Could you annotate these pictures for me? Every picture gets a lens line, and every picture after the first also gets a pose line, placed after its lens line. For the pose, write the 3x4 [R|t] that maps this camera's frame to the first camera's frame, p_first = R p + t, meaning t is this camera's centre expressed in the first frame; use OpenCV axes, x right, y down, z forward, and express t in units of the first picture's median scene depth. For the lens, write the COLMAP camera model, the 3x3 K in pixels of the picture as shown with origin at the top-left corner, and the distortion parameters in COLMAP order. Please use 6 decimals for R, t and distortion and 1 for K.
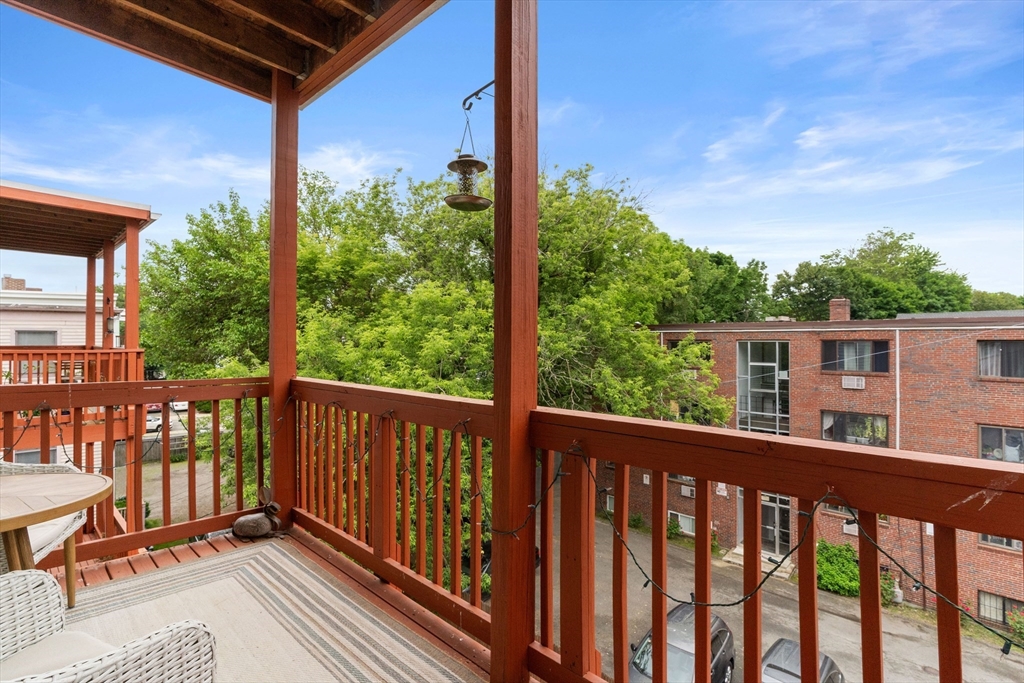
lens RADIAL K [[490.2, 0, 509.8], [0, 490.2, 338.5], [0, 0, 1]] dist [0.004819, -0.000146]
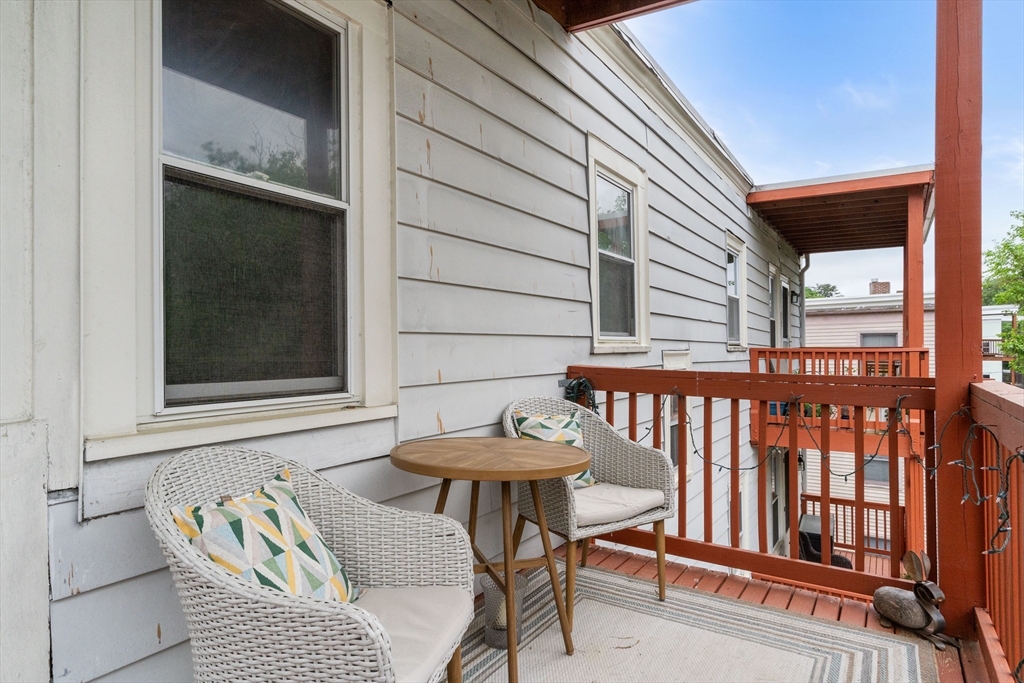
lens RADIAL K [[593.0, 0, 512.0], [0, 593.0, 341.5], [0, 0, 1]] dist [0.000684, 0.000398]
pose [[0.193494, -0.017660, -0.980943, 0.147506], [0.014963, 0.999775, -0.015048, 0.033895], [0.980987, -0.011766, 0.193715, 0.338951]]
